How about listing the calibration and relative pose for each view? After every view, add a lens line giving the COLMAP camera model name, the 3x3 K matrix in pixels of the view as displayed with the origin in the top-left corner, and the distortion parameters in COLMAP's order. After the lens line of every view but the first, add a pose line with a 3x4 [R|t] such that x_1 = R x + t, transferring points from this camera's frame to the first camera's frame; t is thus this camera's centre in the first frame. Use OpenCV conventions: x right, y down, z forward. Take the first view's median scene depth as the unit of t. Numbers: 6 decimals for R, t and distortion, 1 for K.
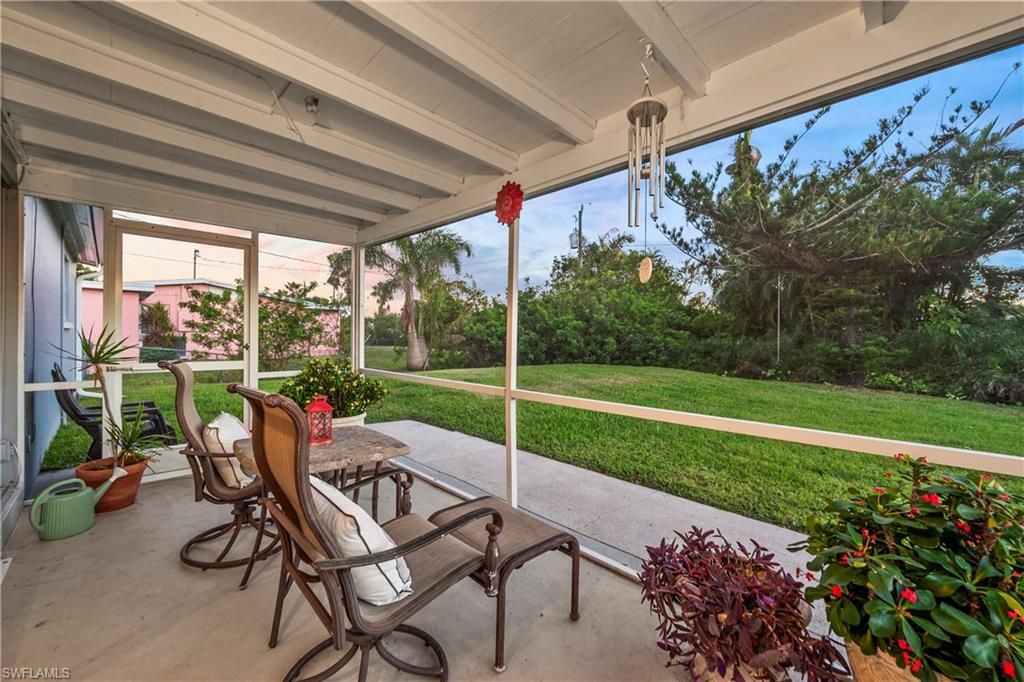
lens RADIAL K [[403.5, 0, 512.0], [0, 403.5, 341.0], [0, 0, 1]] dist [0.000758, -0.000163]
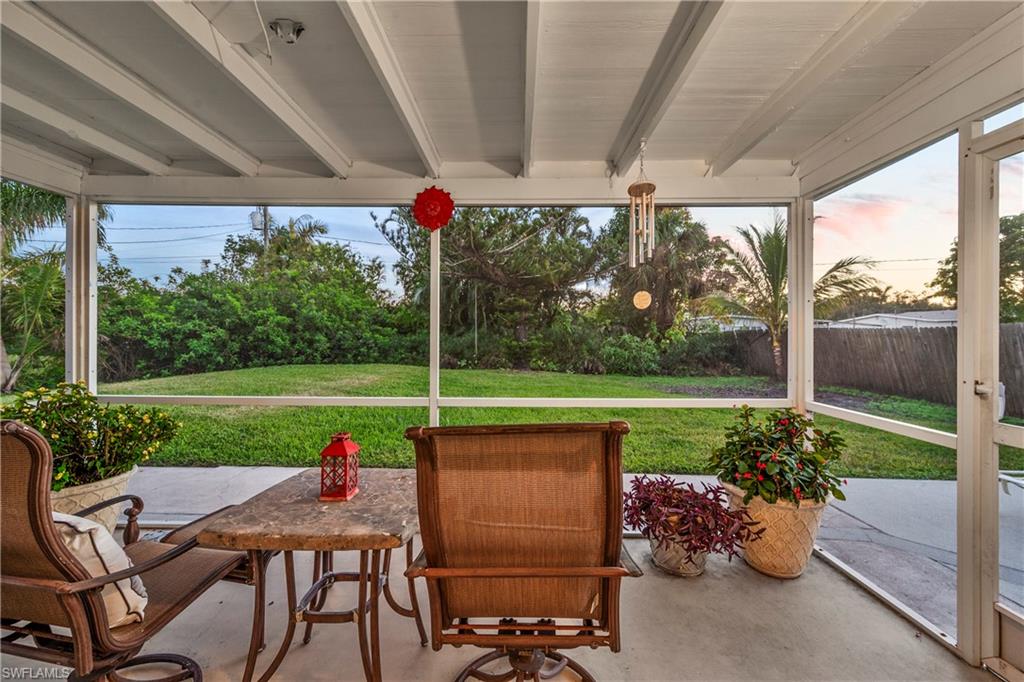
lens RADIAL K [[408.4, 0, 505.7], [0, 408.4, 335.4], [0, 0, 1]] dist [-0.000331, -0.000267]
pose [[0.716110, -0.010150, 0.697914, -0.107348], [0.010443, 0.999938, 0.003827, -0.006478], [-0.697909, 0.004547, 0.716172, 0.031083]]
